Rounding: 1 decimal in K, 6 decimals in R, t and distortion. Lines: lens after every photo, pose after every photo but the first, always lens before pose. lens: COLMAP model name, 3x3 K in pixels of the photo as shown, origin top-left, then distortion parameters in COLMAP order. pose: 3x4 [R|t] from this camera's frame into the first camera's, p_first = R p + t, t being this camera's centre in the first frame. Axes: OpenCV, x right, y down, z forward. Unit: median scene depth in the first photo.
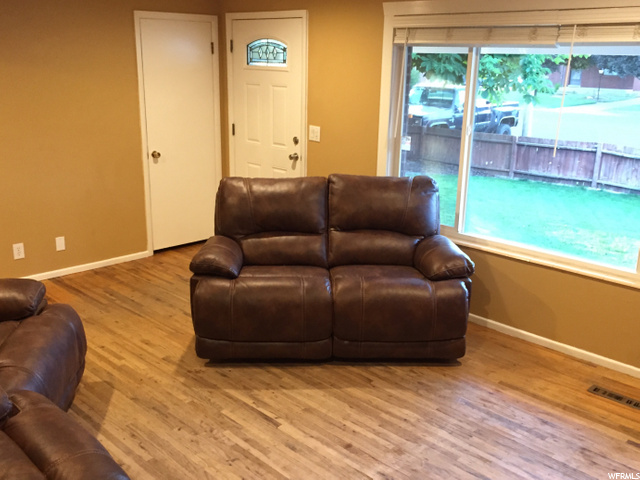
lens RADIAL K [[643.7, 0, 320.0], [0, 643.7, 240.0], [0, 0, 1]] dist [0.080282, -0.179817]
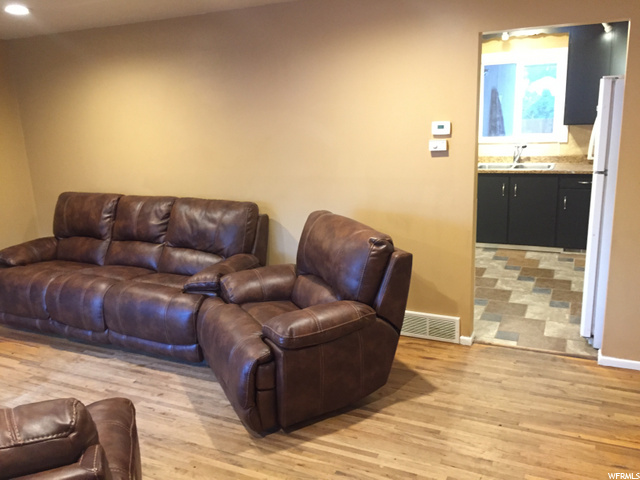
lens RADIAL K [[548.3, 0, 320.0], [0, 548.3, 240.0], [0, 0, 1]] dist [0.063793, -0.098465]
pose [[-0.944952, 0.098516, -0.312026, -0.196505], [-0.064604, 0.878654, 0.473068, -0.346451], [0.320767, 0.467185, -0.823922, 1.282688]]
